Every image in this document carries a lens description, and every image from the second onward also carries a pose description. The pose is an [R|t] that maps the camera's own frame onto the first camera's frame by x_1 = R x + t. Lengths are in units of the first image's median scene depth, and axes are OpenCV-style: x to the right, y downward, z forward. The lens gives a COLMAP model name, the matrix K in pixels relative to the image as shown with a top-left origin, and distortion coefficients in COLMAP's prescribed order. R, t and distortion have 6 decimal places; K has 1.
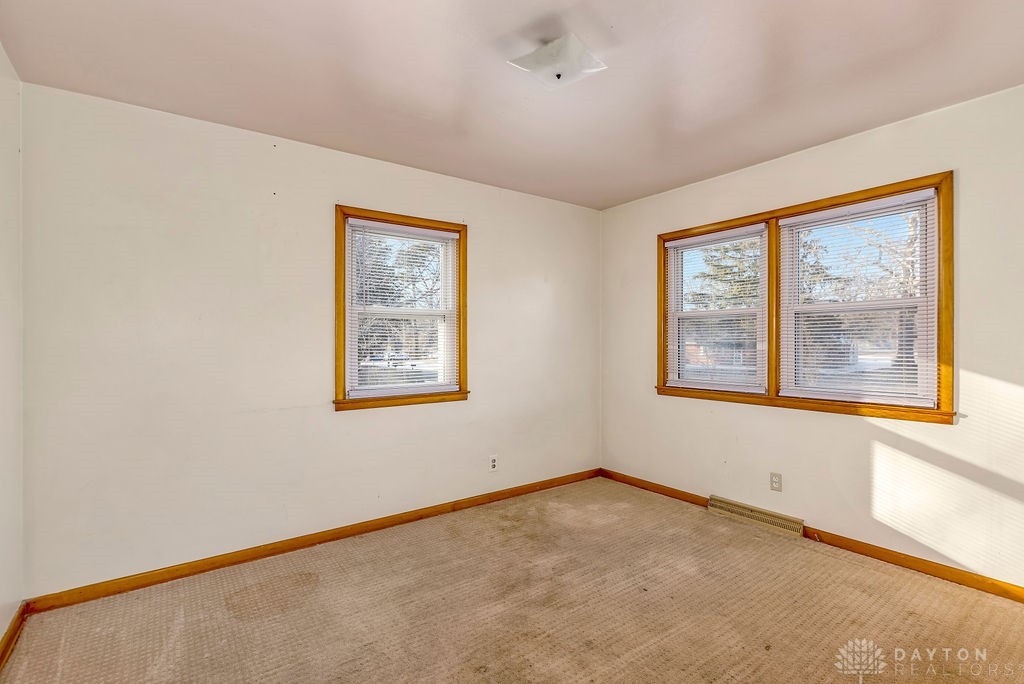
lens RADIAL K [[489.0, 0, 512.0], [0, 489.0, 342.0], [0, 0, 1]] dist [0.000069, -0.000449]
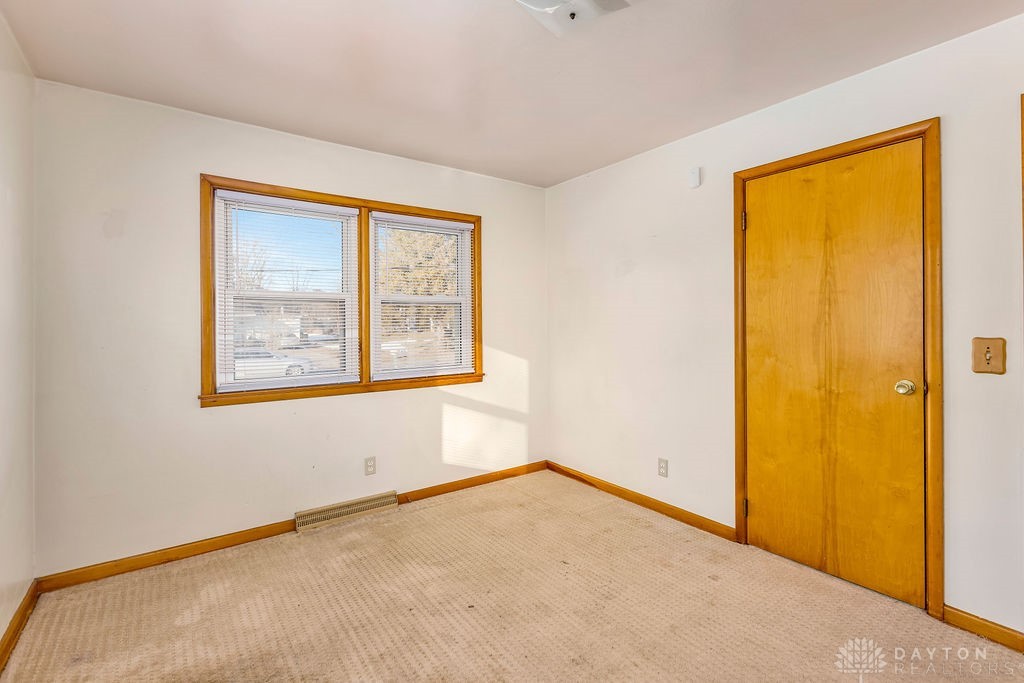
lens RADIAL K [[473.3, 0, 514.7], [0, 473.3, 326.9], [0, 0, 1]] dist [-0.000649, -0.000557]
pose [[-0.013719, -0.002925, 0.999902, -0.458910], [0.007472, 0.999967, 0.003028, -0.006020], [-0.999878, 0.007513, -0.013697, 0.716569]]
